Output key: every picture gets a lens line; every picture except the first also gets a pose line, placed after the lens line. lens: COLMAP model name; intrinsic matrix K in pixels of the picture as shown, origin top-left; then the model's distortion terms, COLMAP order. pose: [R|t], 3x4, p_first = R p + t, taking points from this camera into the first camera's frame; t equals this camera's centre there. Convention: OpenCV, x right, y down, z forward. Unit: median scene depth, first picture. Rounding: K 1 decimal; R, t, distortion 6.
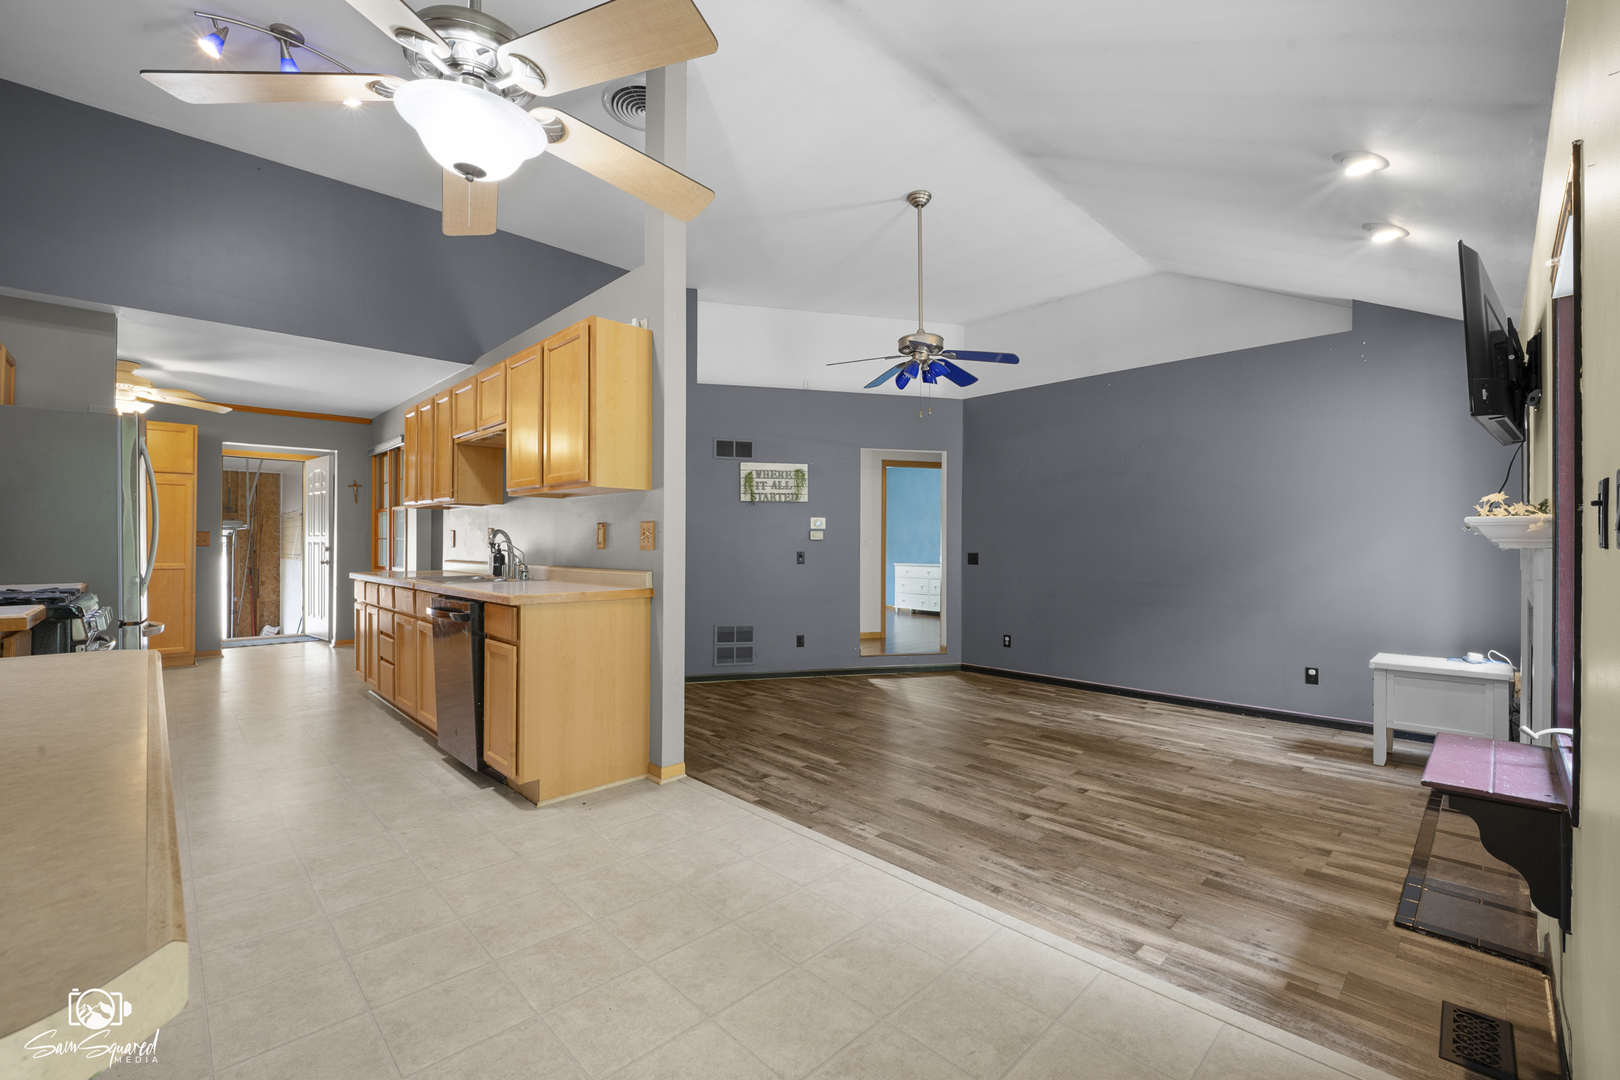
lens RADIAL K [[671.7, 0, 811.7], [0, 671.7, 540.9], [0, 0, 1]] dist [-0.009990, 0.000871]
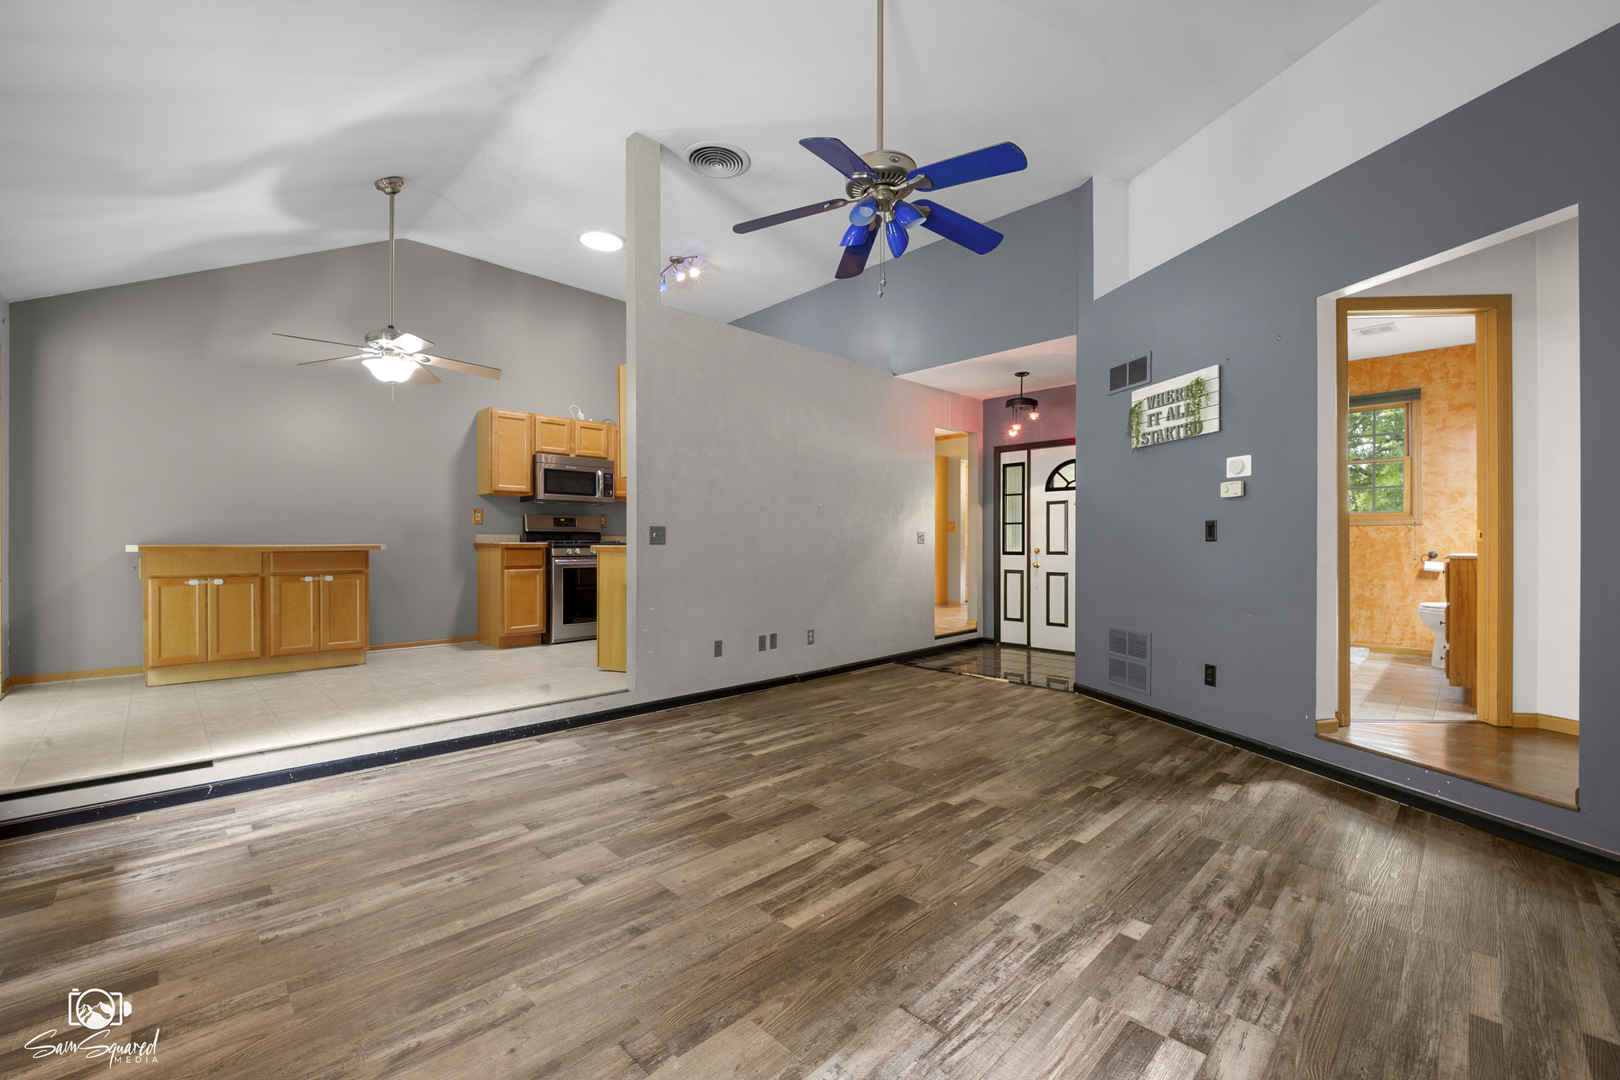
lens RADIAL K [[671.7, 0, 812.0], [0, 671.7, 547.3], [0, 0, 1]] dist [-0.009990, 0.000871]
pose [[0.014100, 0.006251, -0.999881, 0.960297], [0.006546, 0.999958, 0.006344, 0.058154], [0.999879, -0.006634, 0.014059, 1.124926]]
